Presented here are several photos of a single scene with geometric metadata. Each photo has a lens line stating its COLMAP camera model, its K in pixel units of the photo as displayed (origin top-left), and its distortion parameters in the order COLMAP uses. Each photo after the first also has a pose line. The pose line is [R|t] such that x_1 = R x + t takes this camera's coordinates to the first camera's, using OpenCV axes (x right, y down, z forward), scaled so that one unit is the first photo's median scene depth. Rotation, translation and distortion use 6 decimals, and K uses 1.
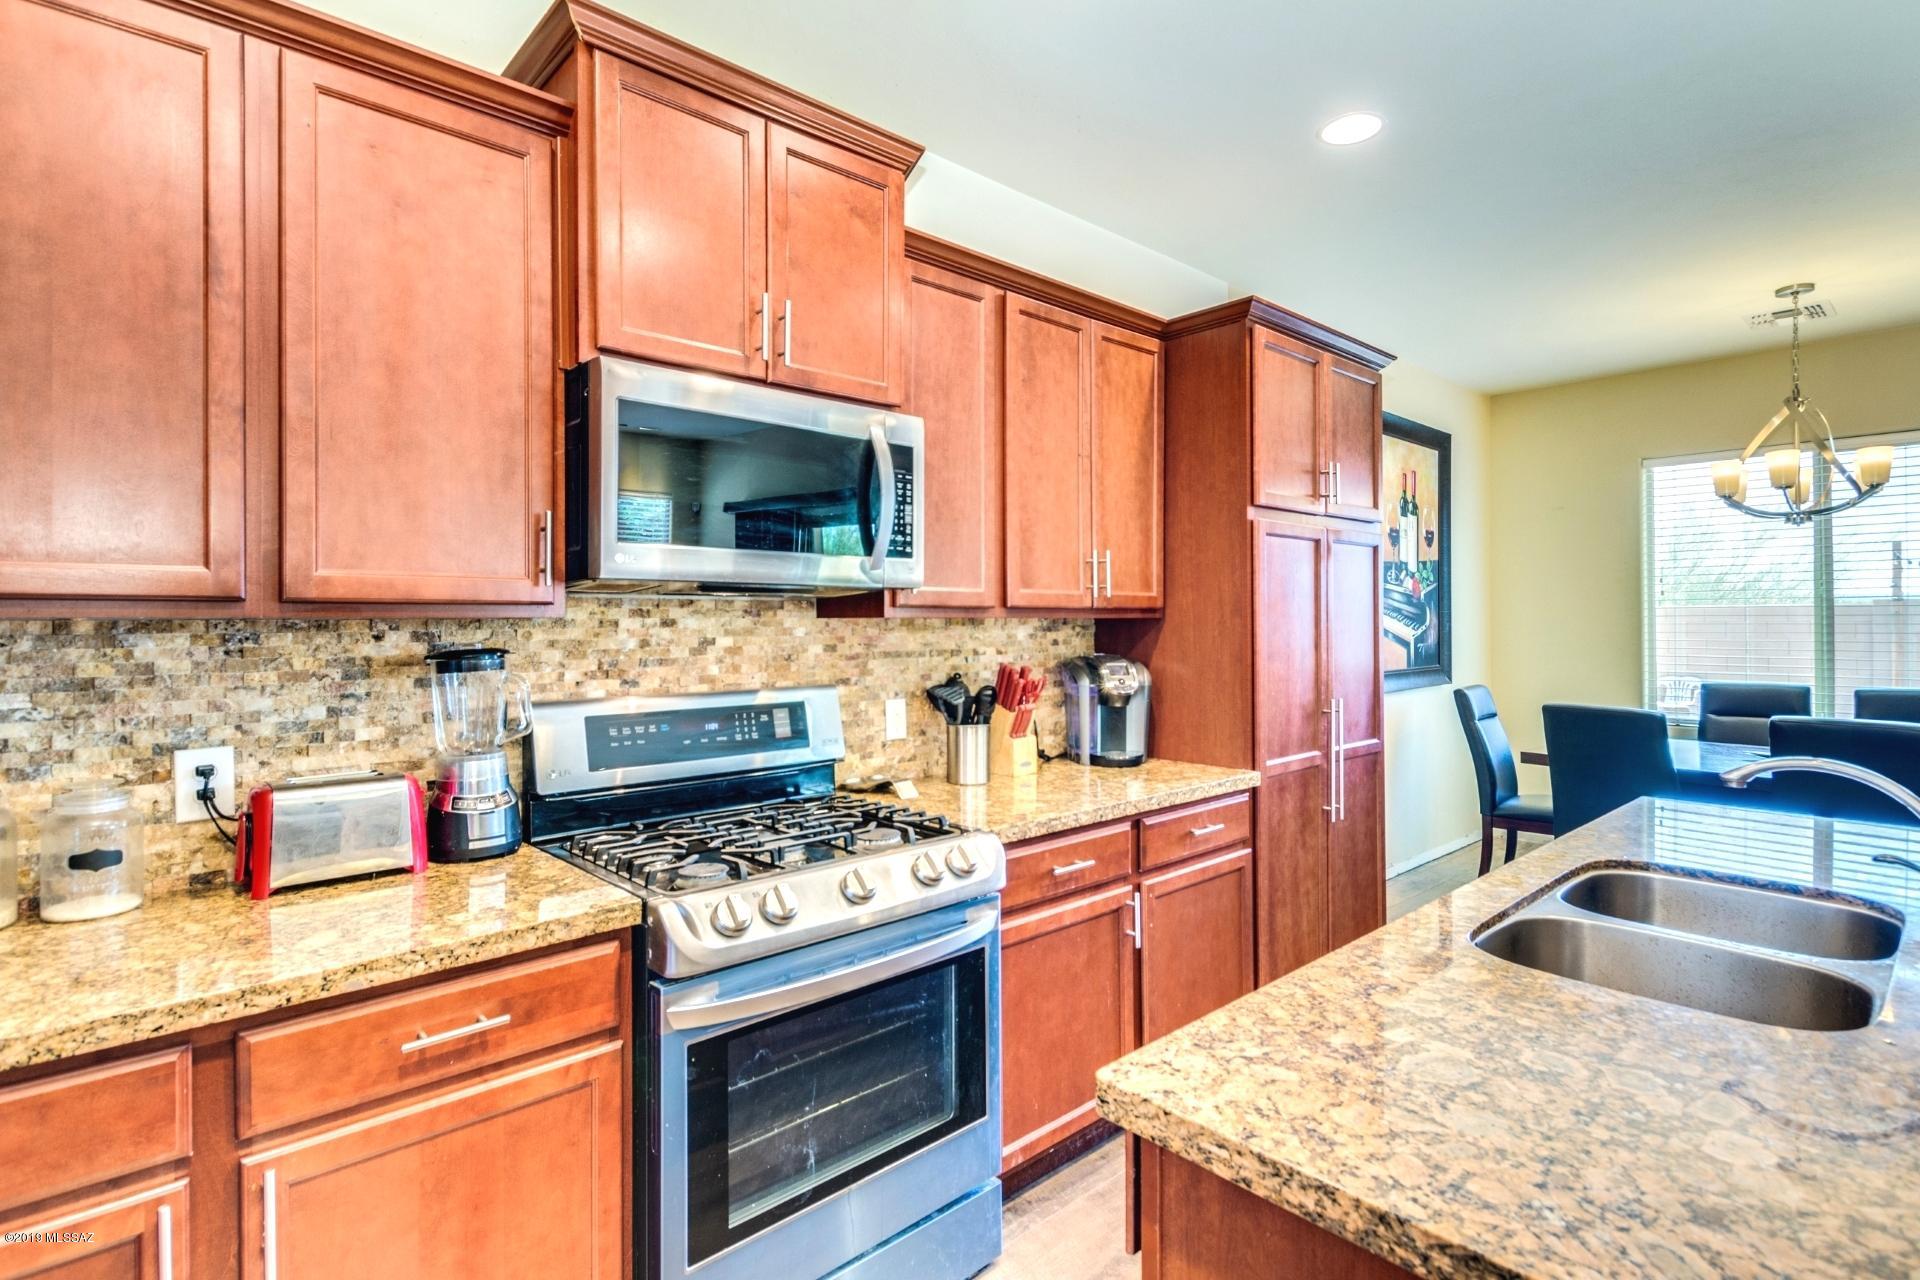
lens RADIAL K [[943.3, 0, 960.6], [0, 943.3, 619.9], [0, 0, 1]] dist [-0.003027, -0.000510]
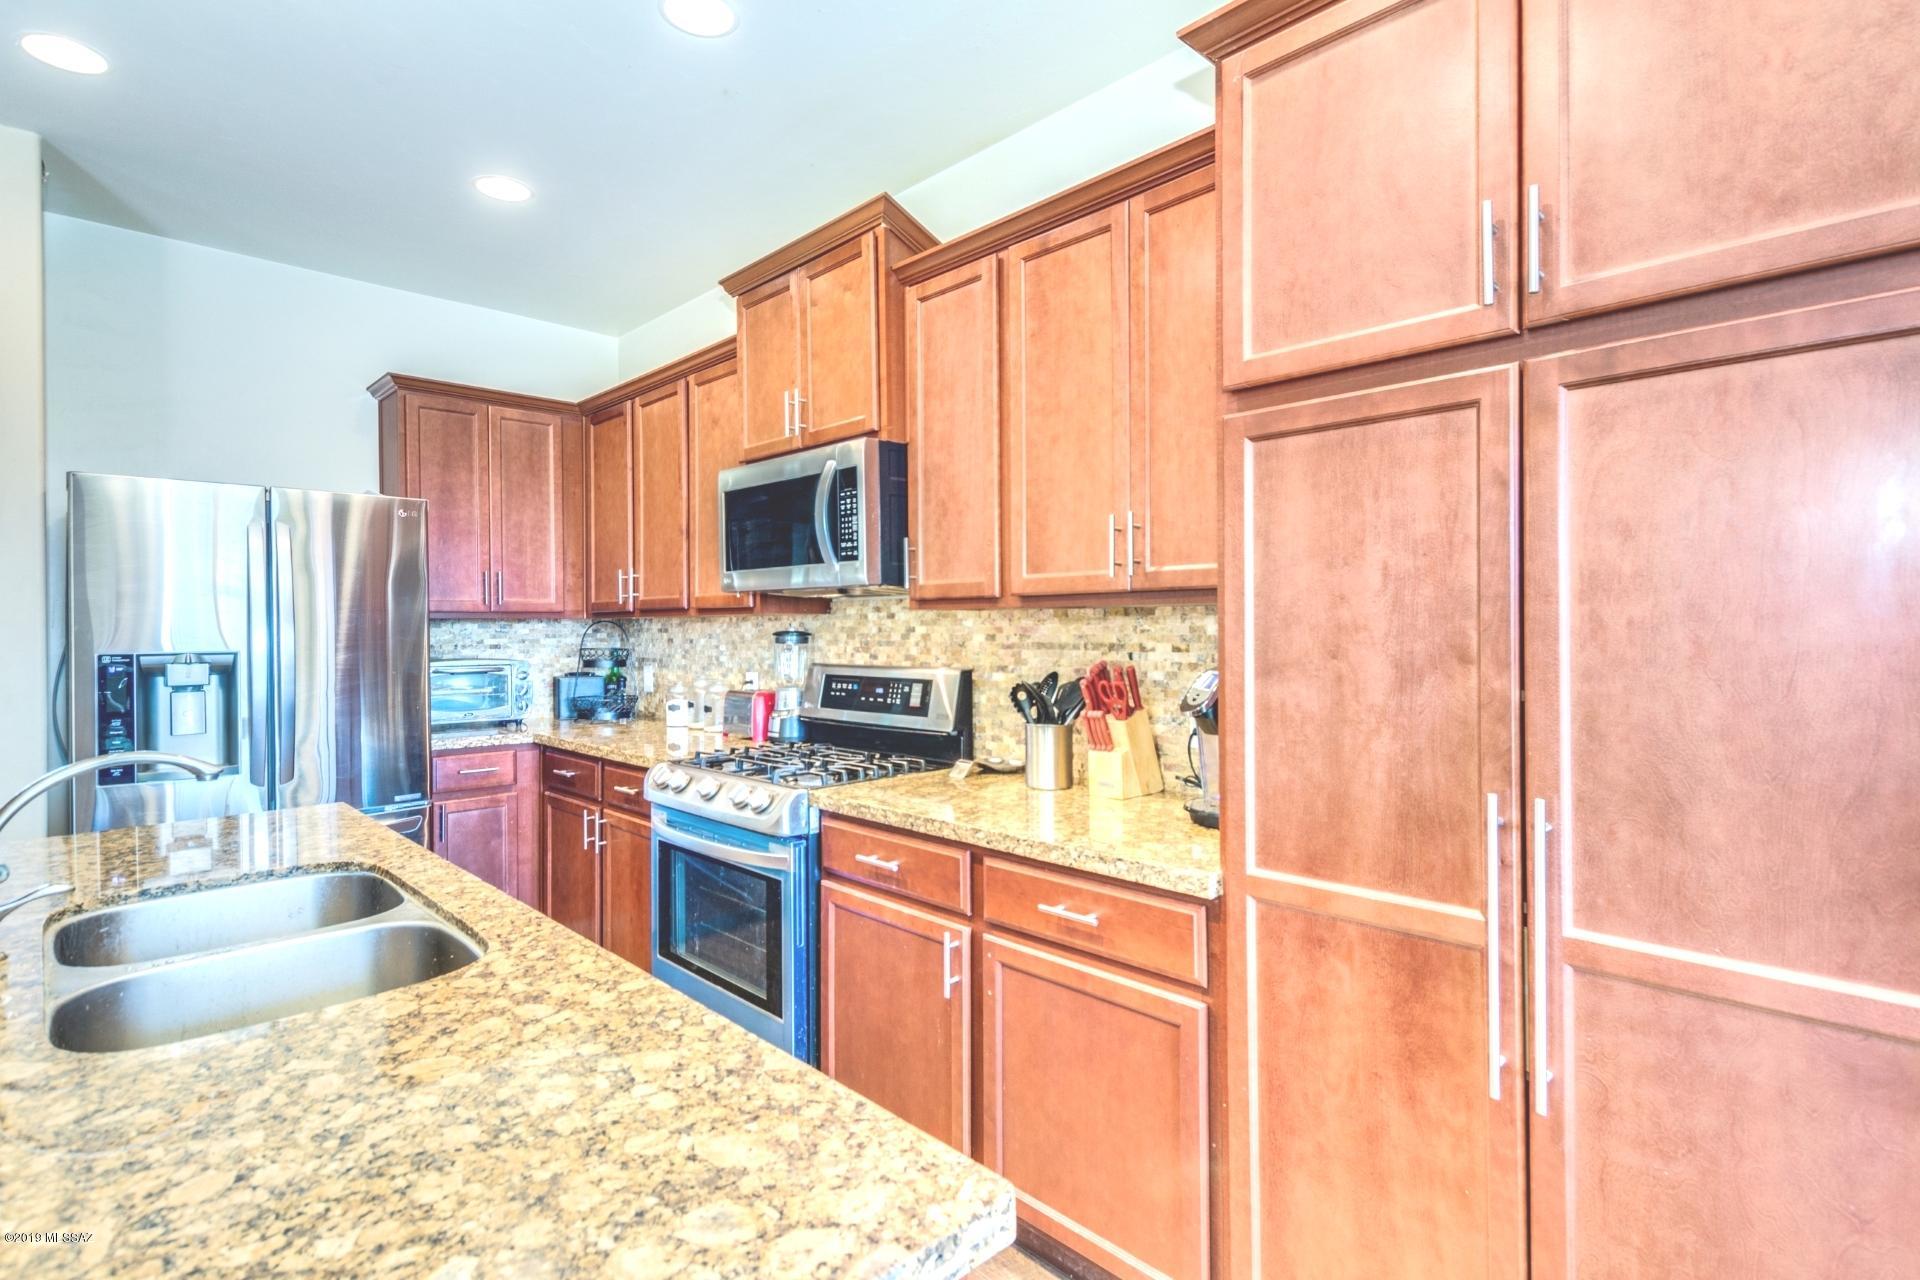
lens RADIAL K [[928.7, 0, 958.5], [0, 928.7, 628.8], [0, 0, 1]] dist [-0.000800, -0.000778]
pose [[0.032294, 0.006349, -0.999458, 0.955426], [0.007313, 0.999952, 0.006588, 0.012389], [0.999452, -0.007522, 0.032246, 0.929172]]
